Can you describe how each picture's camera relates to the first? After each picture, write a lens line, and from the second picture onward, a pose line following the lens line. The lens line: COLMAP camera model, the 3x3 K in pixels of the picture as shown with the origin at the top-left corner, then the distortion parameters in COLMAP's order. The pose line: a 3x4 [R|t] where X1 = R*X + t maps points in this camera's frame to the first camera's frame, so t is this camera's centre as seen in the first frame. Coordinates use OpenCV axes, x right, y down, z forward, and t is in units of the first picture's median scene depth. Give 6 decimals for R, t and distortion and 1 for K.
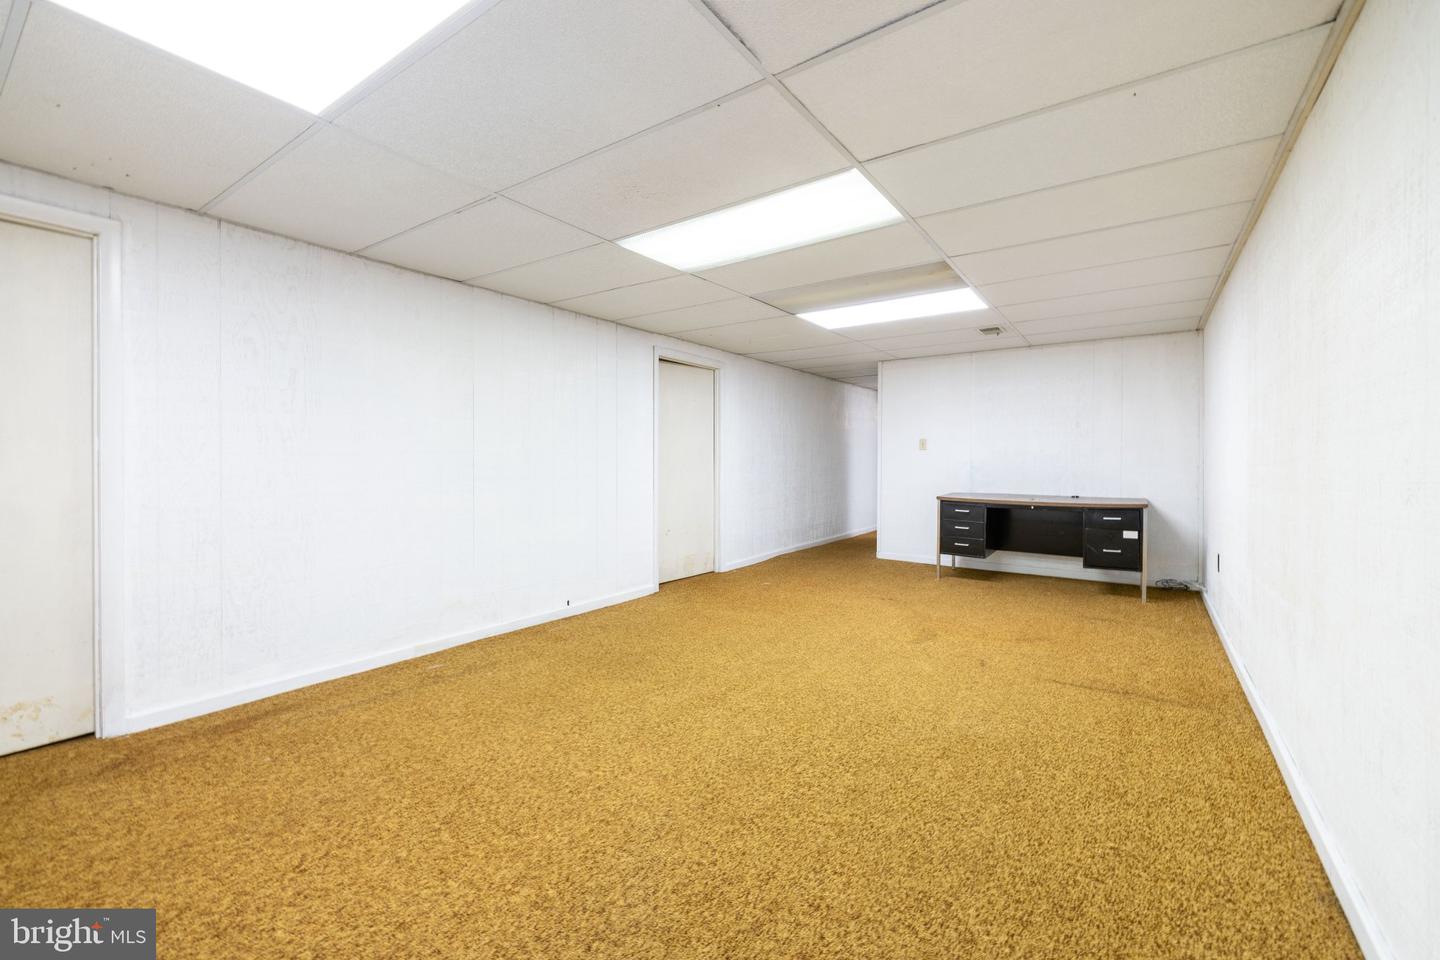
lens RADIAL K [[606.4, 0, 712.3], [0, 606.4, 471.1], [0, 0, 1]] dist [0.003863, -0.000126]
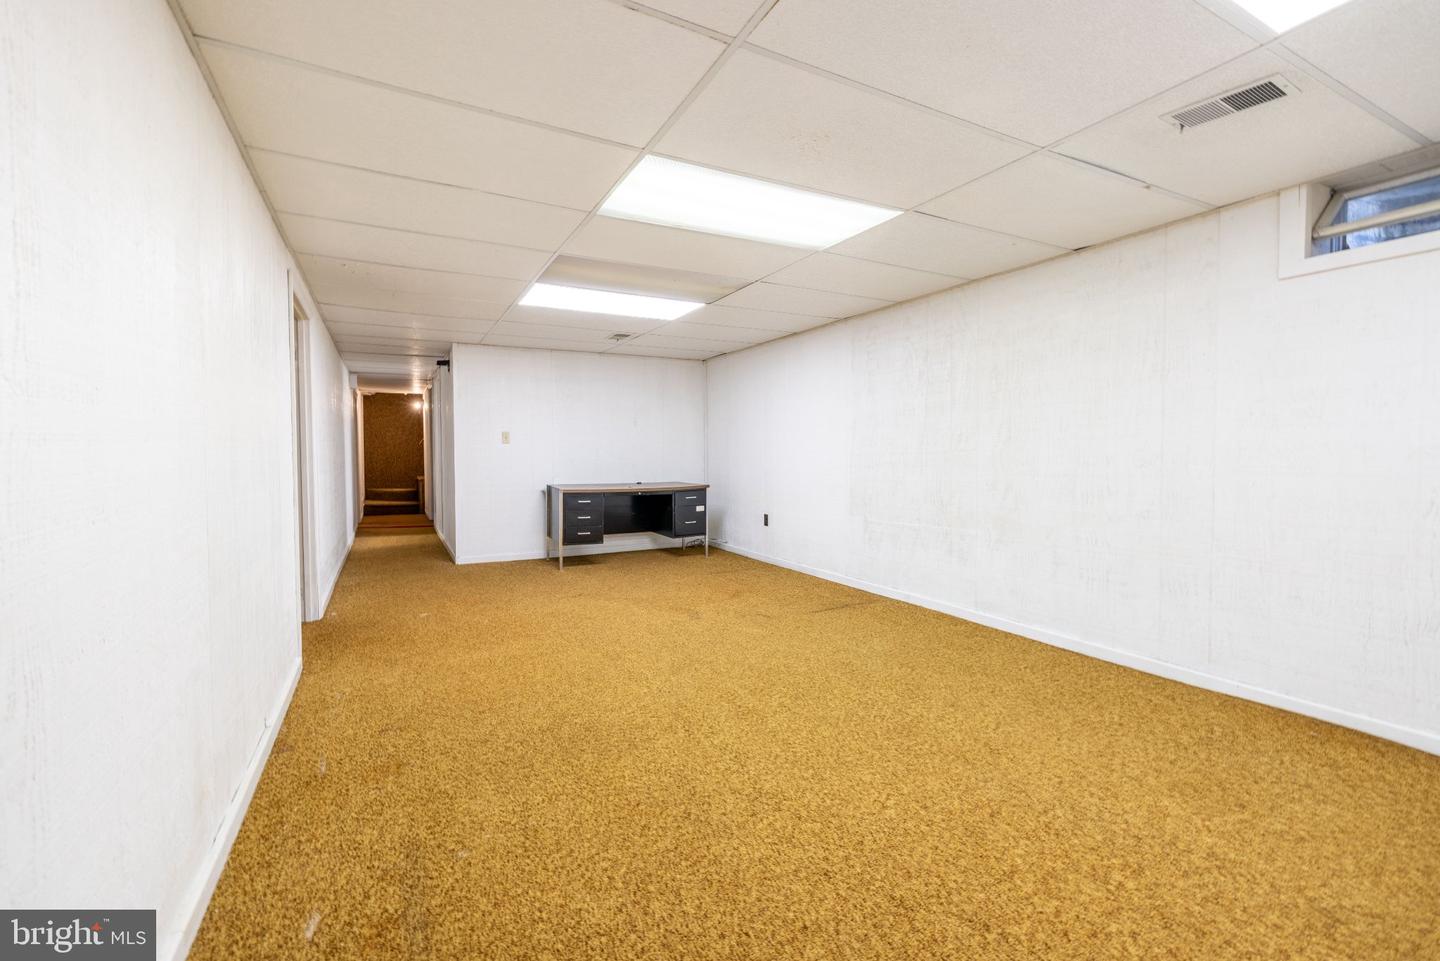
lens RADIAL K [[606.4, 0, 711.5], [0, 606.4, 472.8], [0, 0, 1]] dist [0.003863, -0.000126]
pose [[0.449546, -0.032369, 0.892671, -0.698110], [0.022717, 0.999434, 0.024800, -0.008711], [-0.892968, 0.009130, 0.450027, 0.534640]]
